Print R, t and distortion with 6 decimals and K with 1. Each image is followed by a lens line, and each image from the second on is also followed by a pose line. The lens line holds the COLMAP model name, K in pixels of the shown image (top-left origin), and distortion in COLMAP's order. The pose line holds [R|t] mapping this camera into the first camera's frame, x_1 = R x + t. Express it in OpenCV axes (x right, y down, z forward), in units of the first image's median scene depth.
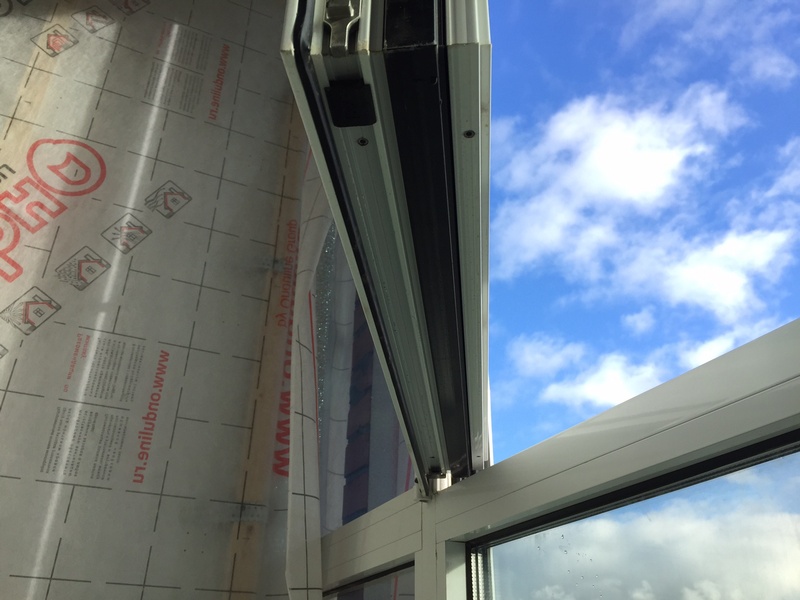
lens RADIAL K [[699.0, 0, 399.9], [0, 699.0, 296.9], [0, 0, 1]] dist [0.010264, -0.036585]
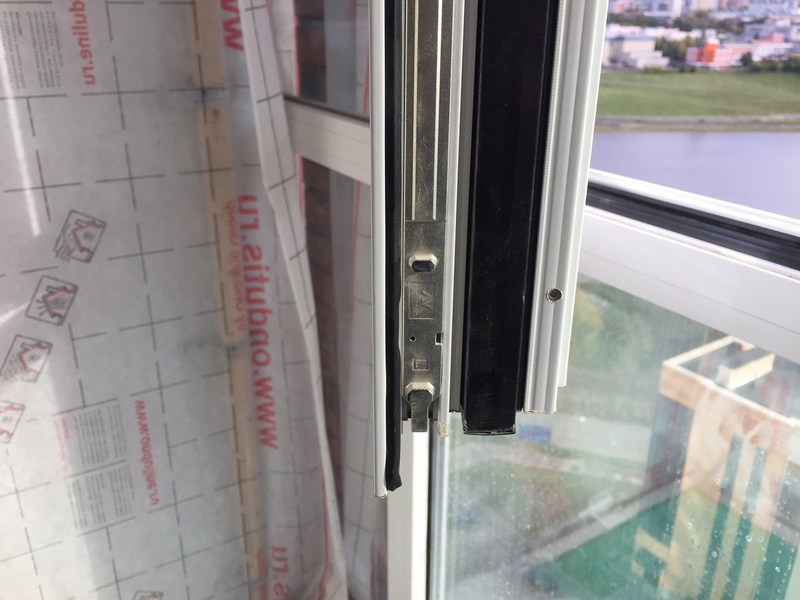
lens RADIAL K [[677.2, 0, 398.5], [0, 677.2, 293.1], [0, 0, 1]] dist [-0.013744, -0.000634]
pose [[0.998111, -0.051305, 0.033788, 0.006763], [0.008852, 0.664393, 0.747331, -0.253456], [-0.060791, -0.745620, 0.663592, 0.142989]]
